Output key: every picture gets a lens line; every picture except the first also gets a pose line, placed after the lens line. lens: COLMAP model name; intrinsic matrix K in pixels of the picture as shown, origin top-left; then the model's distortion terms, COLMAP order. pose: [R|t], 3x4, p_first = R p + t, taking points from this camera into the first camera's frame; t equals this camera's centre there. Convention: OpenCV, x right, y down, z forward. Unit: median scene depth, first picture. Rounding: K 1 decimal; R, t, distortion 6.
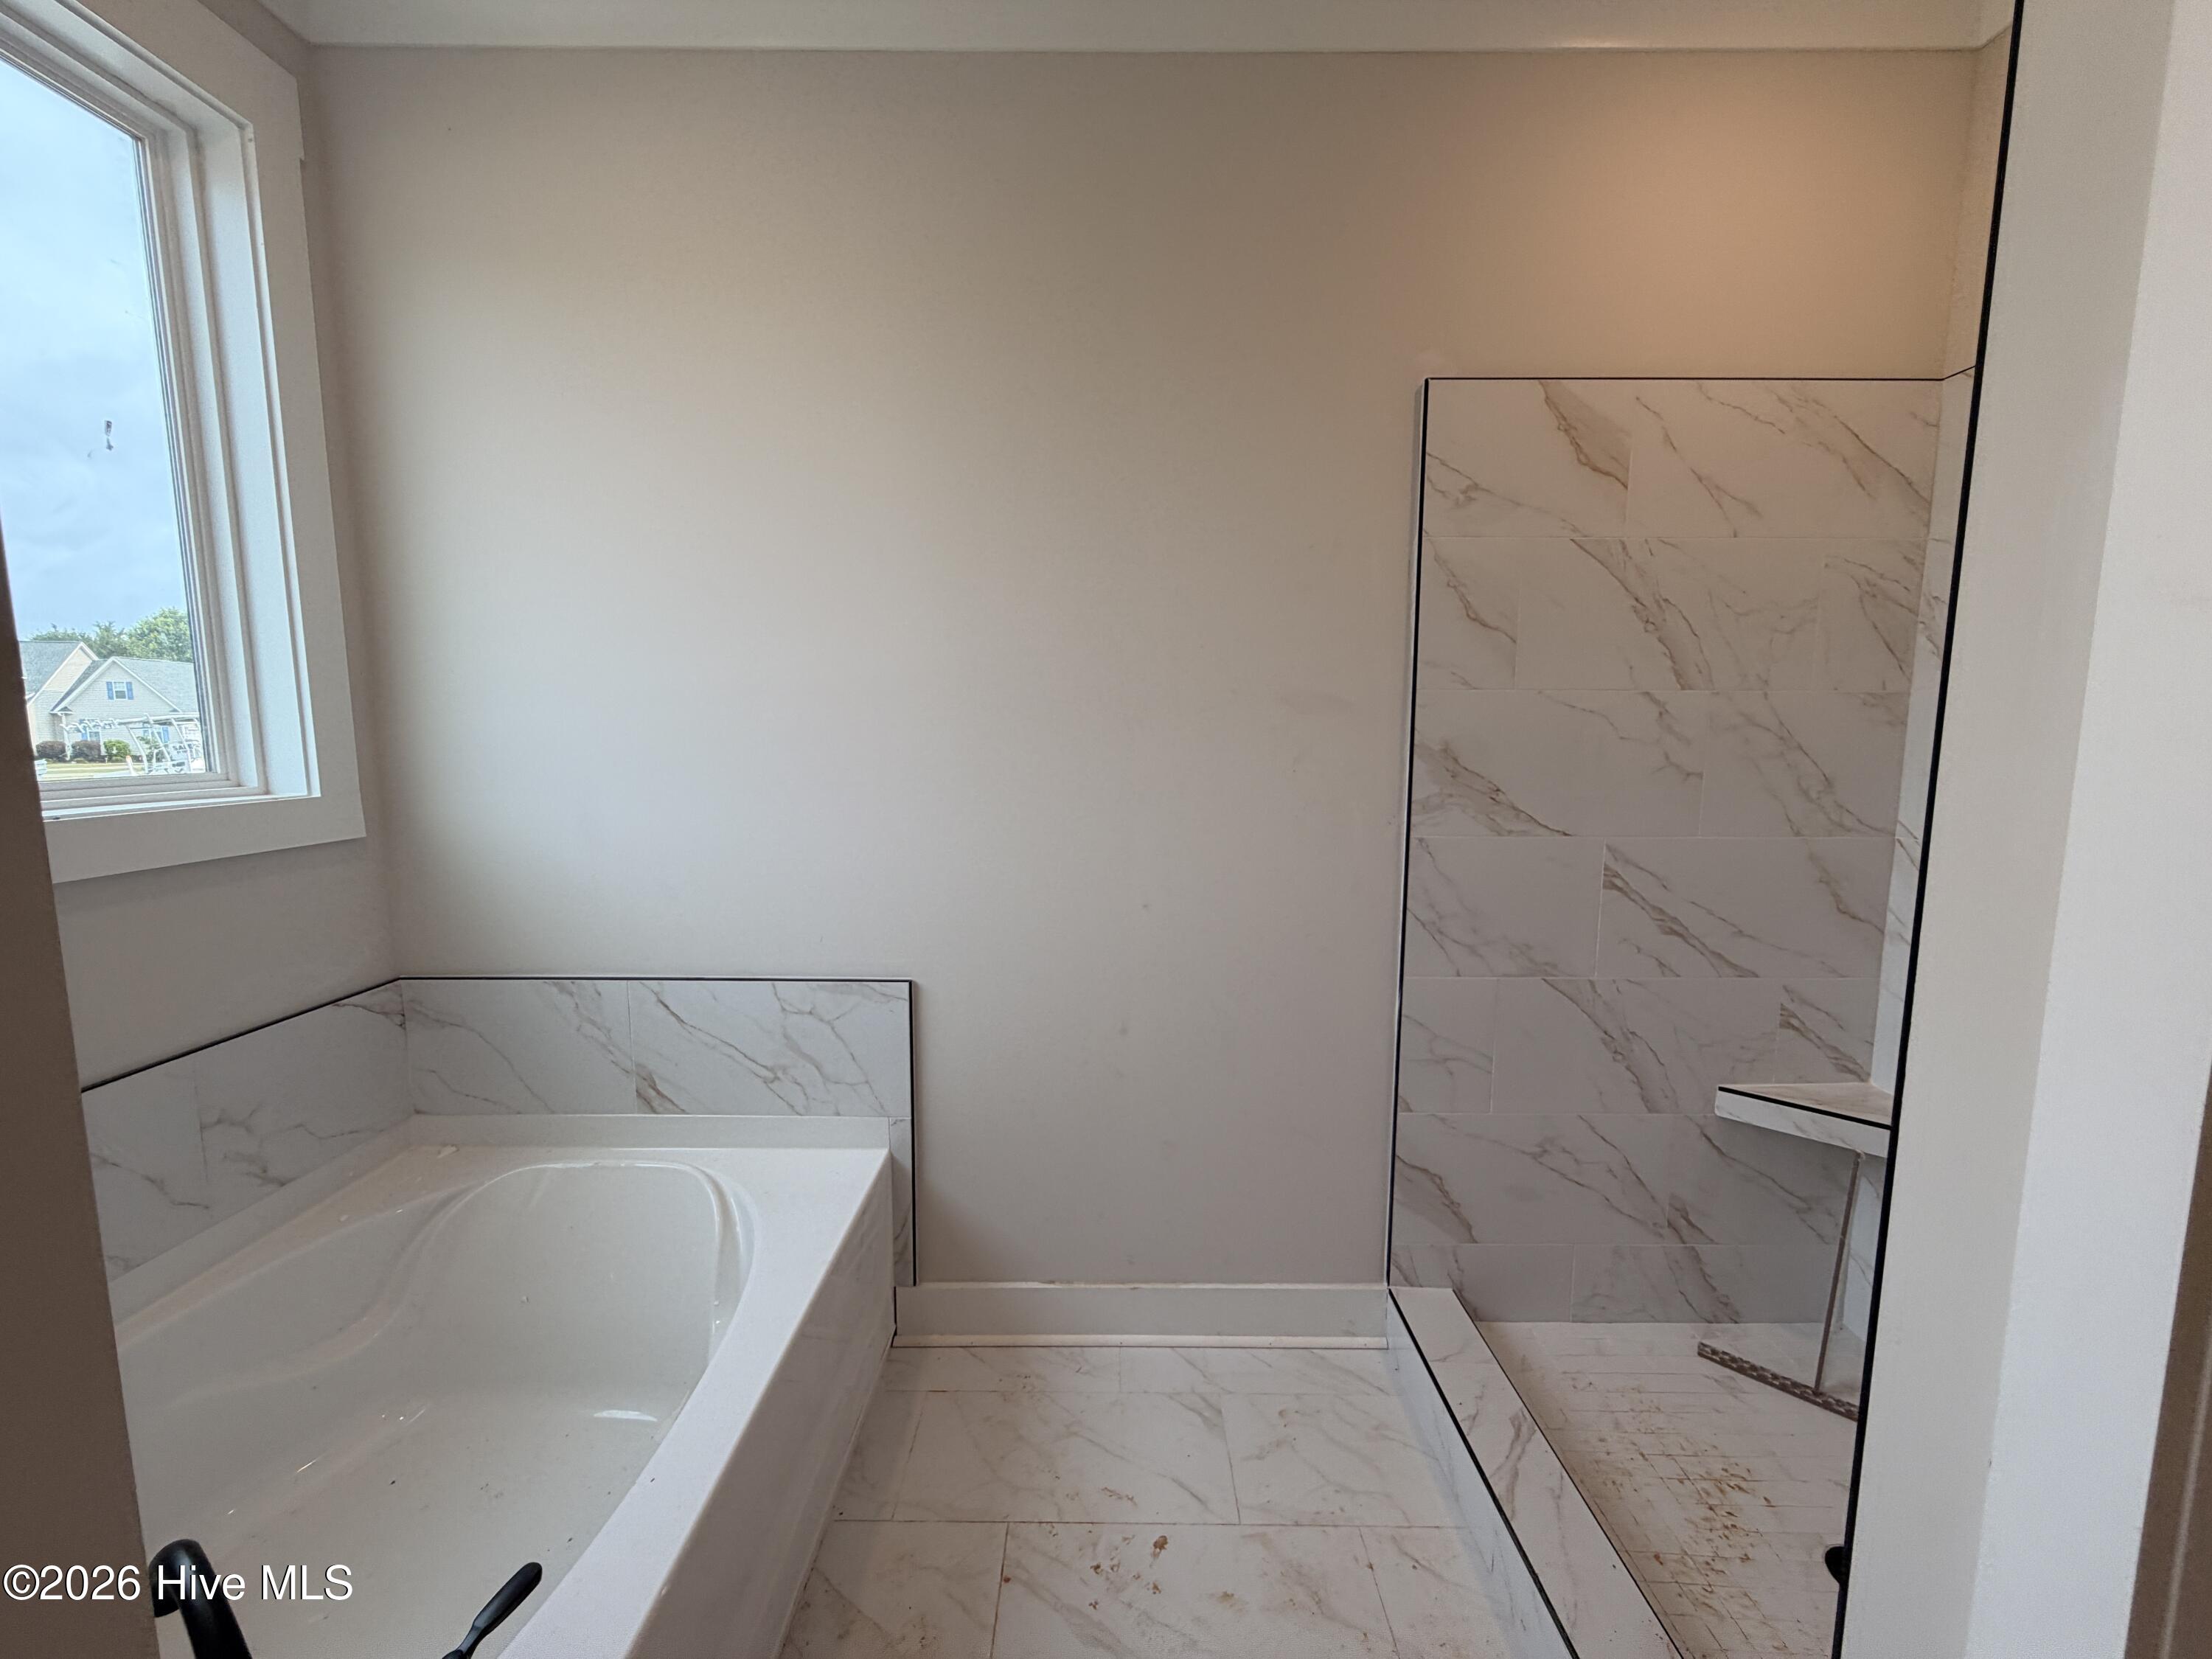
lens RADIAL K [[888.1, 0, 1107.2], [0, 888.1, 824.3], [0, 0, 1]] dist [-0.002151, 0.001067]
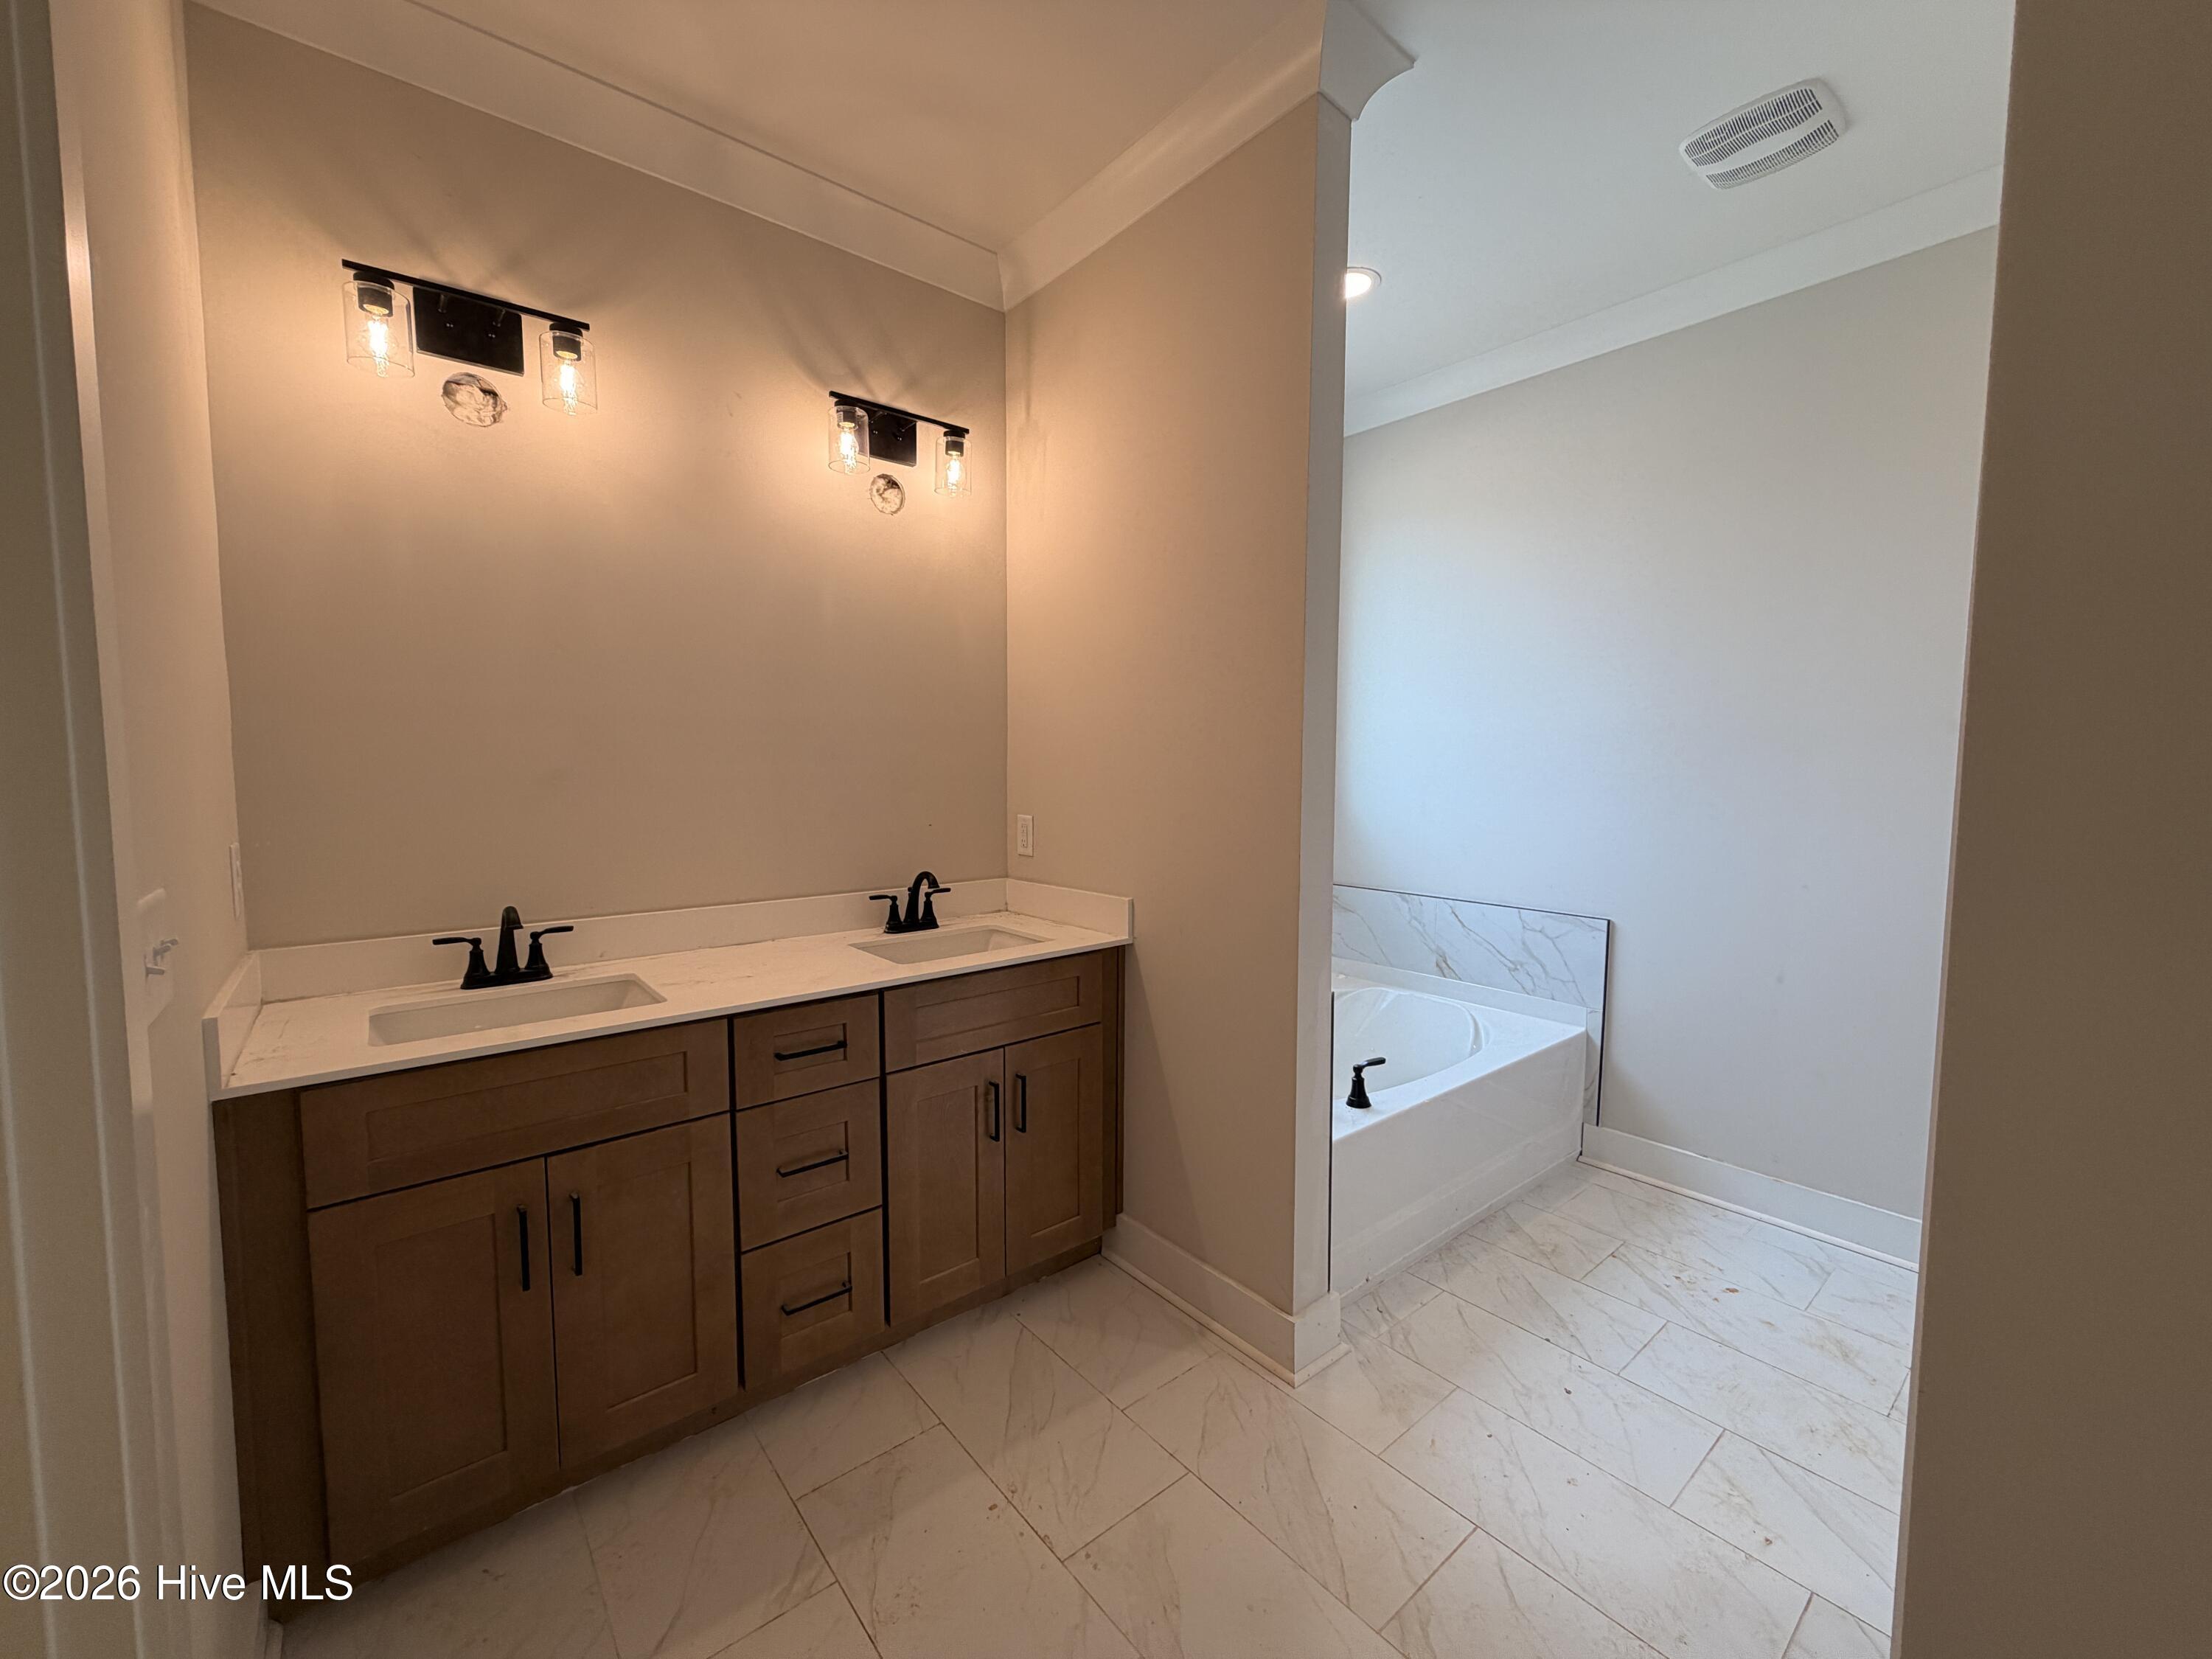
lens RADIAL K [[888.1, 0, 1101.9], [0, 888.1, 832.2], [0, 0, 1]] dist [-0.002151, 0.001067]
pose [[0.637791, 0.055624, -0.768199, 0.386108], [-0.087020, 0.996207, -0.000114, 0.102712], [0.765278, 0.066922, 0.640212, -0.652972]]
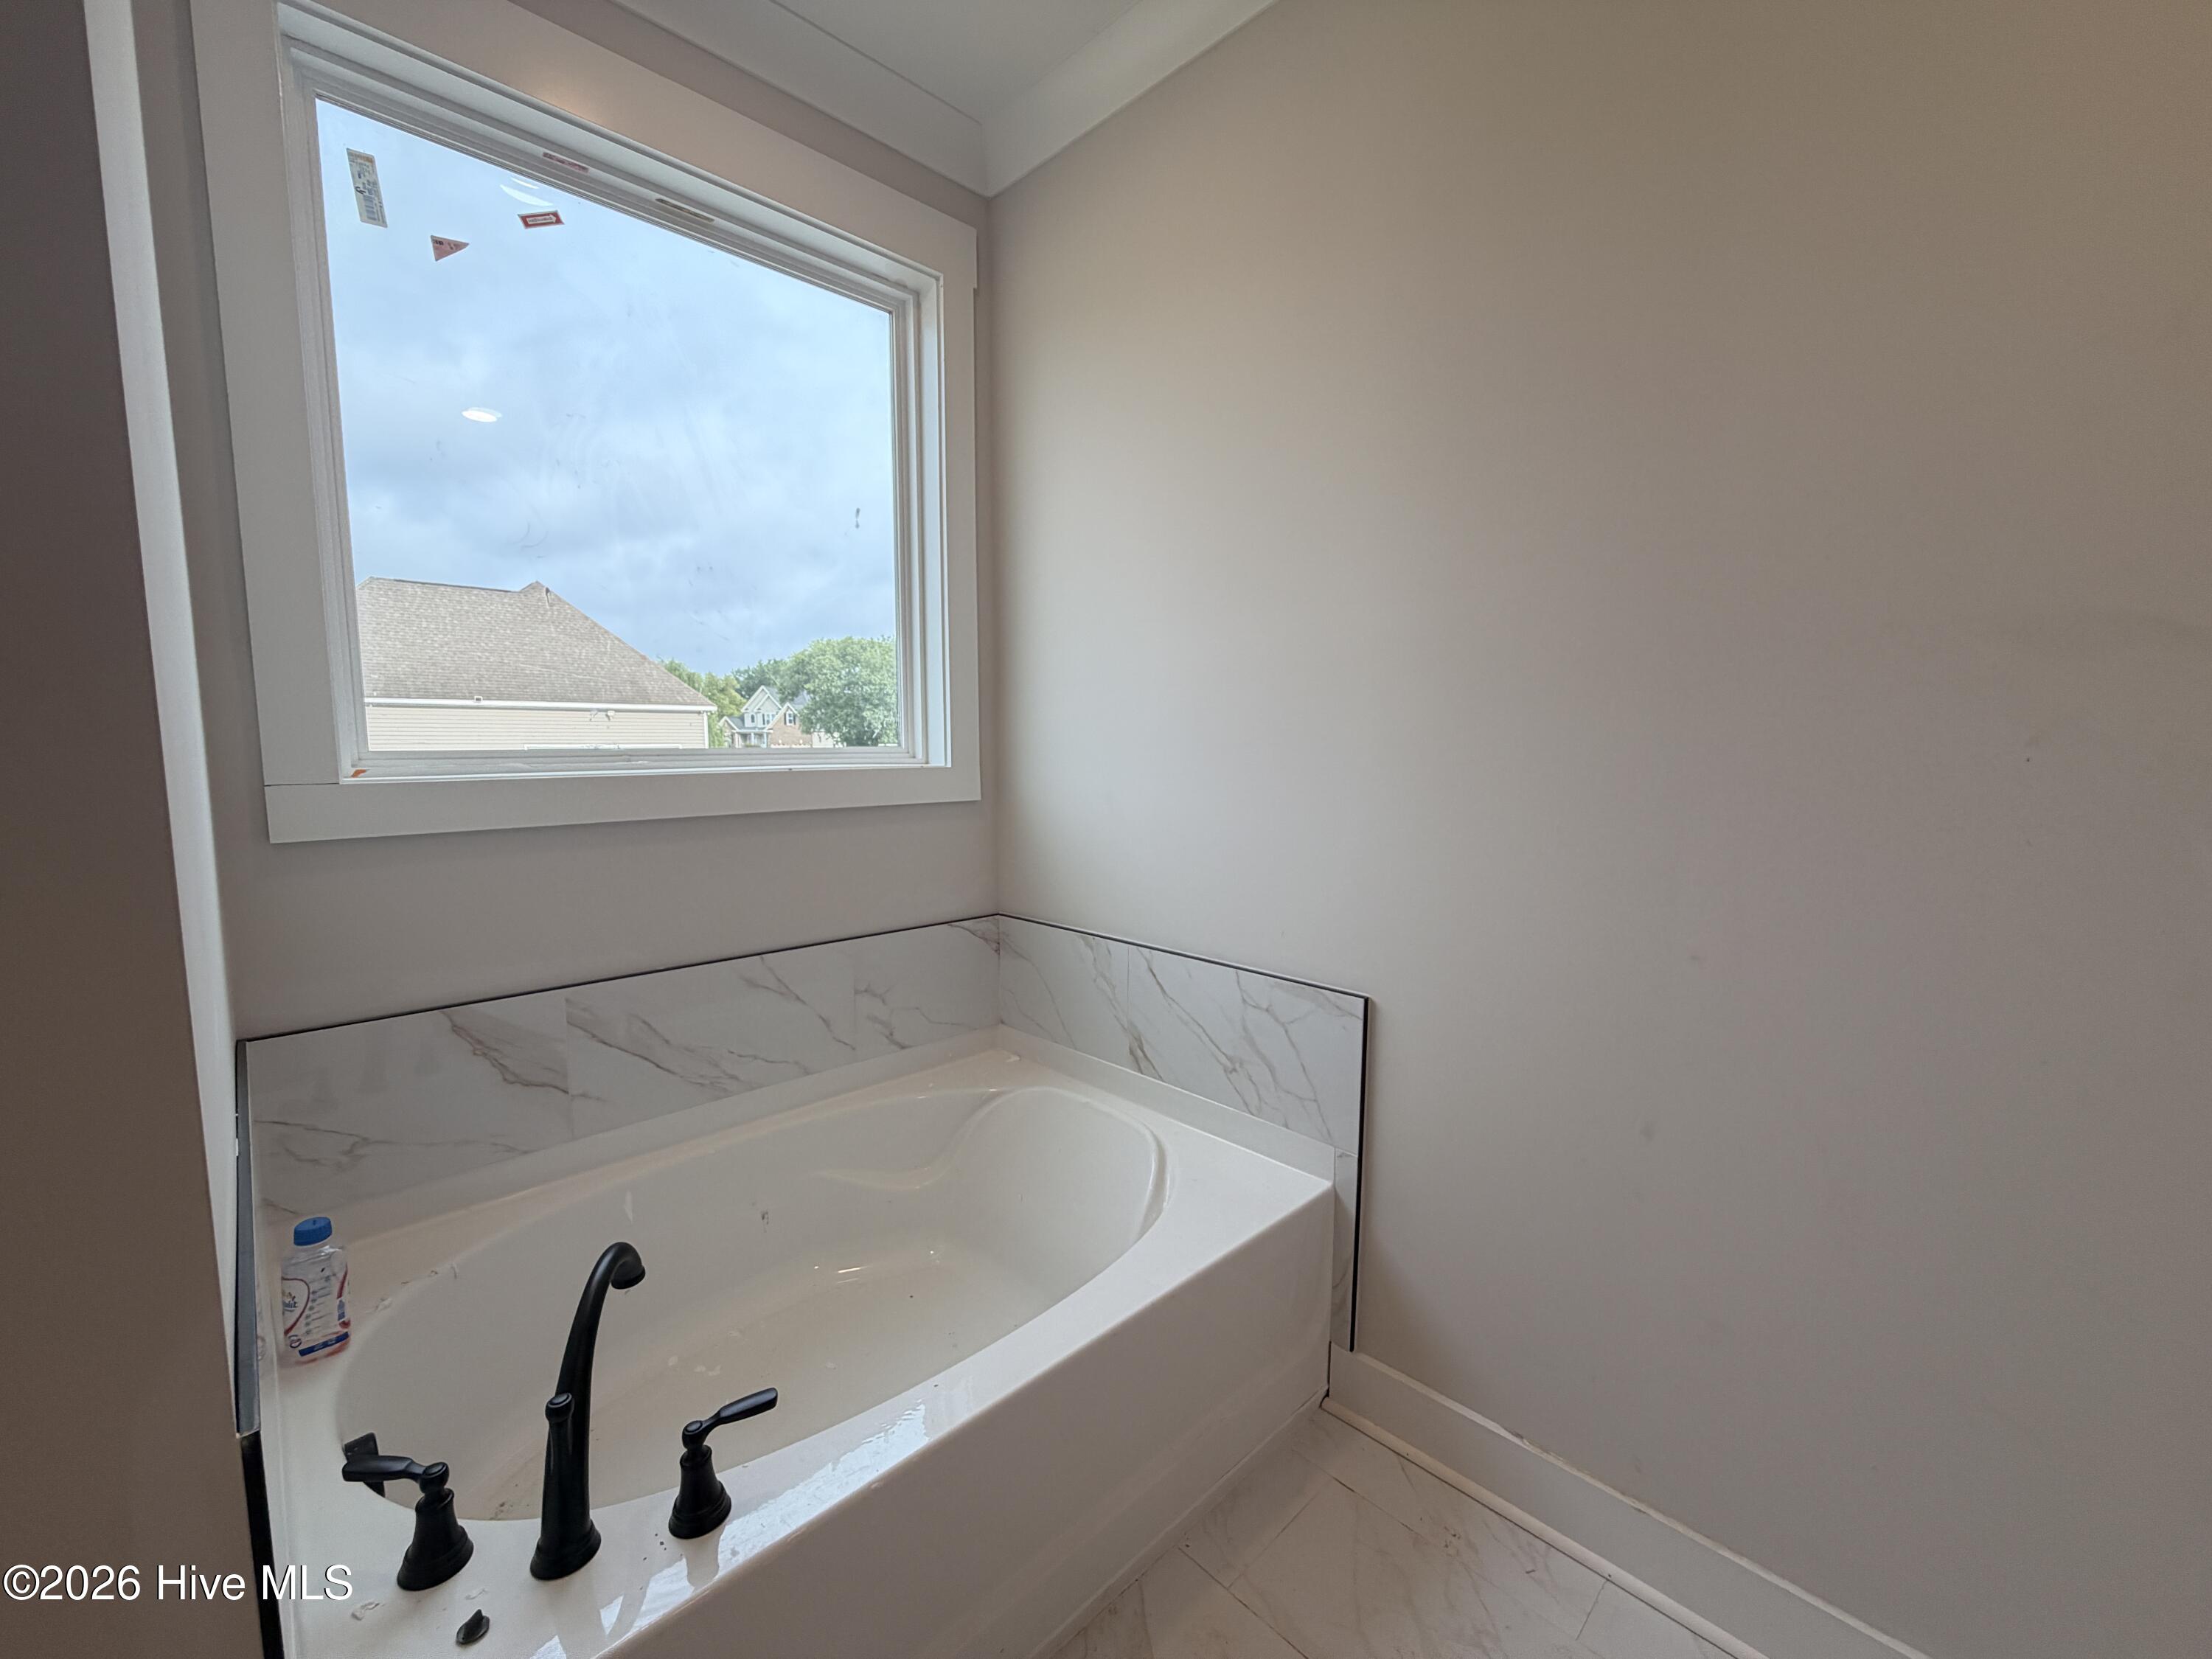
lens RADIAL K [[888.1, 0, 1102.0], [0, 888.1, 828.6], [0, 0, 1]] dist [-0.002151, 0.001067]
pose [[0.698724, 0.066906, -0.712255, 0.201135], [-0.078128, 0.996799, 0.016990, 0.018745], [0.711112, 0.043776, 0.701715, 0.207150]]
